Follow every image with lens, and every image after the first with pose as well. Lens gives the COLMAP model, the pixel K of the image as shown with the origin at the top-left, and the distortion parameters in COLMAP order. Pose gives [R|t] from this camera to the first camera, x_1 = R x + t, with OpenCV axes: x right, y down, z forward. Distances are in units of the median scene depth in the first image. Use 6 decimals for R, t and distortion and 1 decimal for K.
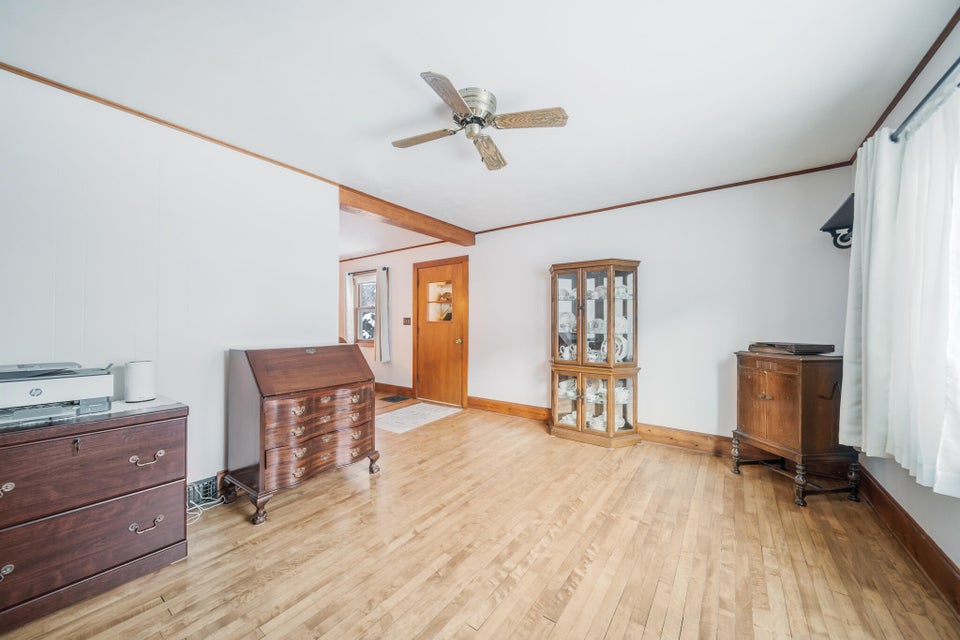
lens RADIAL K [[346.8, 0, 466.4], [0, 346.8, 320.1], [0, 0, 1]] dist [-0.001277, -0.000179]
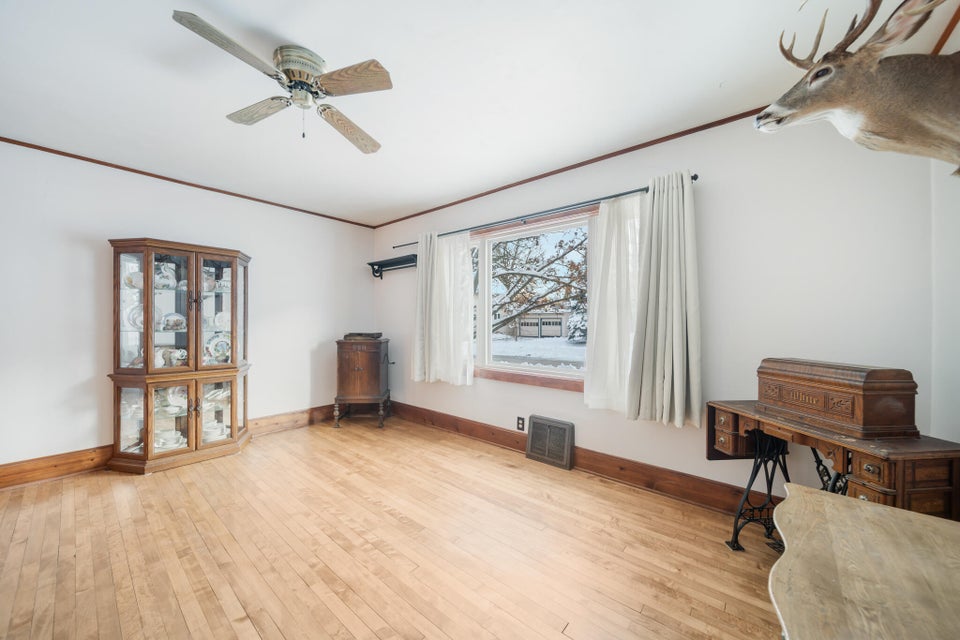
lens RADIAL K [[349.0, 0, 481.7], [0, 349.0, 320.1], [0, 0, 1]] dist [0.000878, -0.000162]
pose [[0.051609, 0.003042, 0.998663, -0.596103], [-0.011928, 0.999926, -0.002430, 0.005673], [-0.998596, -0.011787, 0.051641, 0.353895]]
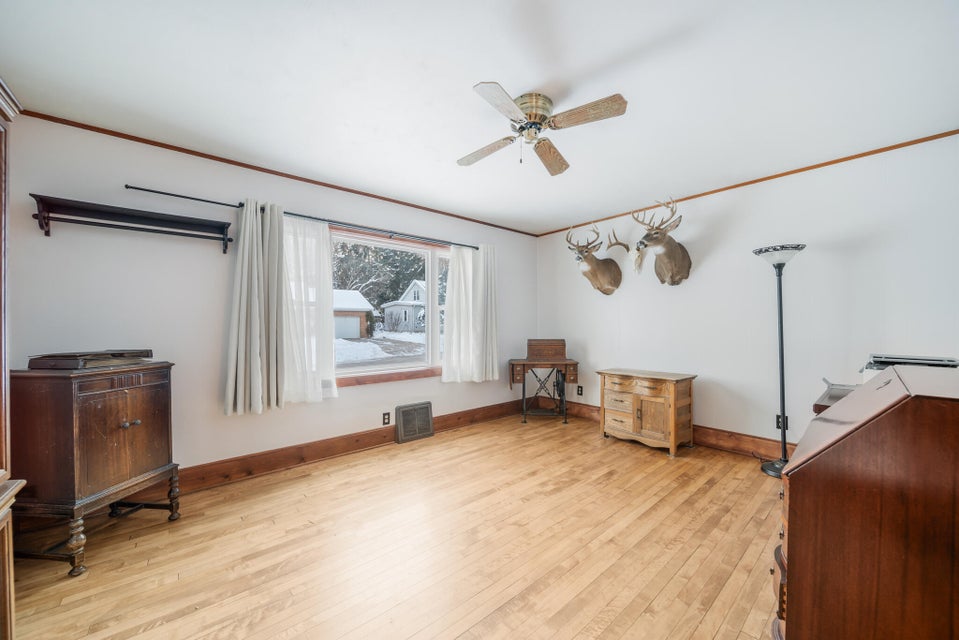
lens RADIAL K [[346.9, 0, 477.5], [0, 346.9, 324.1], [0, 0, 1]] dist [-0.001888, -0.000036]
pose [[-0.975005, 0.003159, 0.222159, -0.040869], [0.001240, 0.999961, -0.008773, 0.011994], [-0.222178, -0.008279, -0.974971, 1.437330]]
